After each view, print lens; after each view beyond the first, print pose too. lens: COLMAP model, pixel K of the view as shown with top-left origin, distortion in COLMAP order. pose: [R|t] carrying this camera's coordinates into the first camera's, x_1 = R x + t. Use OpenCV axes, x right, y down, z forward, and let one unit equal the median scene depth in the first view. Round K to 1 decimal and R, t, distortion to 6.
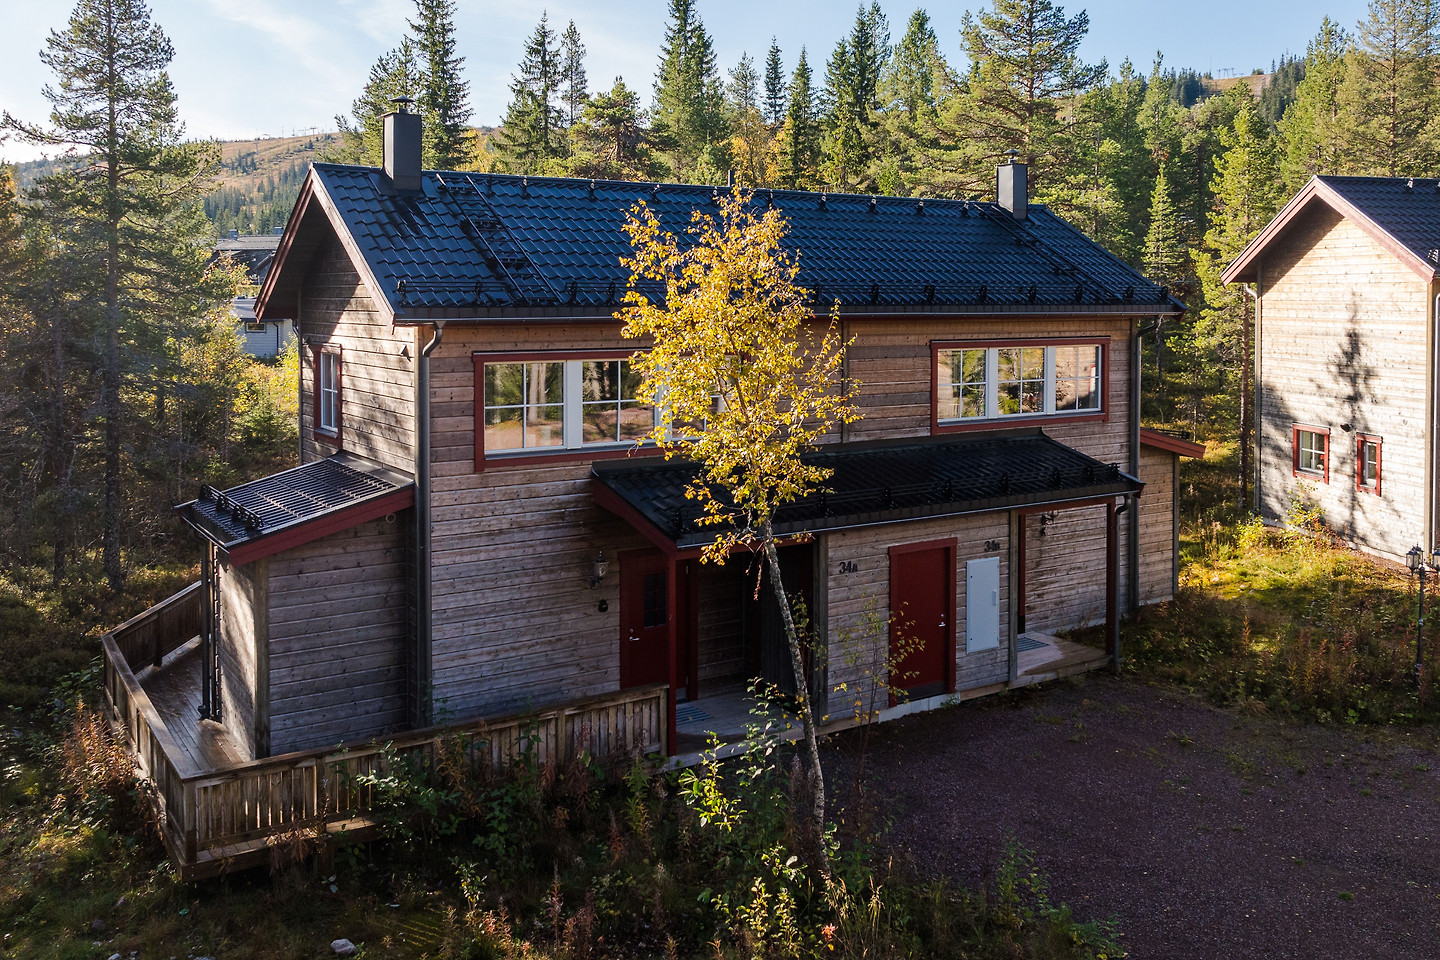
lens RADIAL K [[988.7, 0, 724.7], [0, 988.7, 482.5], [0, 0, 1]] dist [-0.006097, -0.006252]
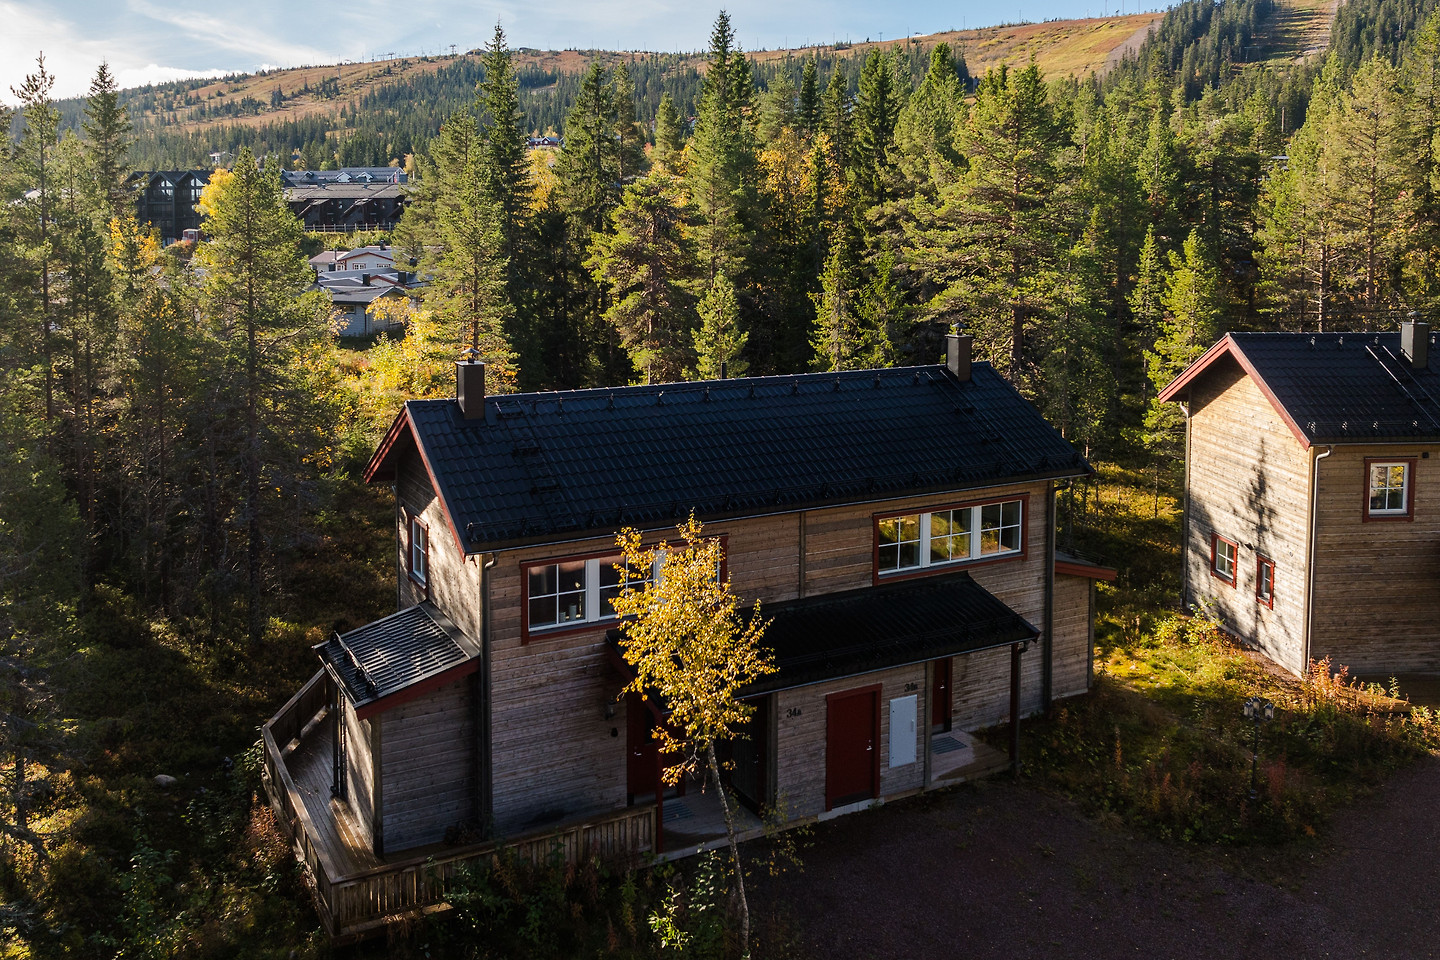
lens RADIAL K [[988.7, 0, 697.4], [0, 988.7, 405.5], [0, 0, 1]] dist [-0.006097, -0.006252]
pose [[0.995499, 0.011555, -0.094061, 0.108667], [-0.007463, 0.999015, 0.043739, -0.366912], [0.094474, -0.042840, 0.994605, -0.314360]]
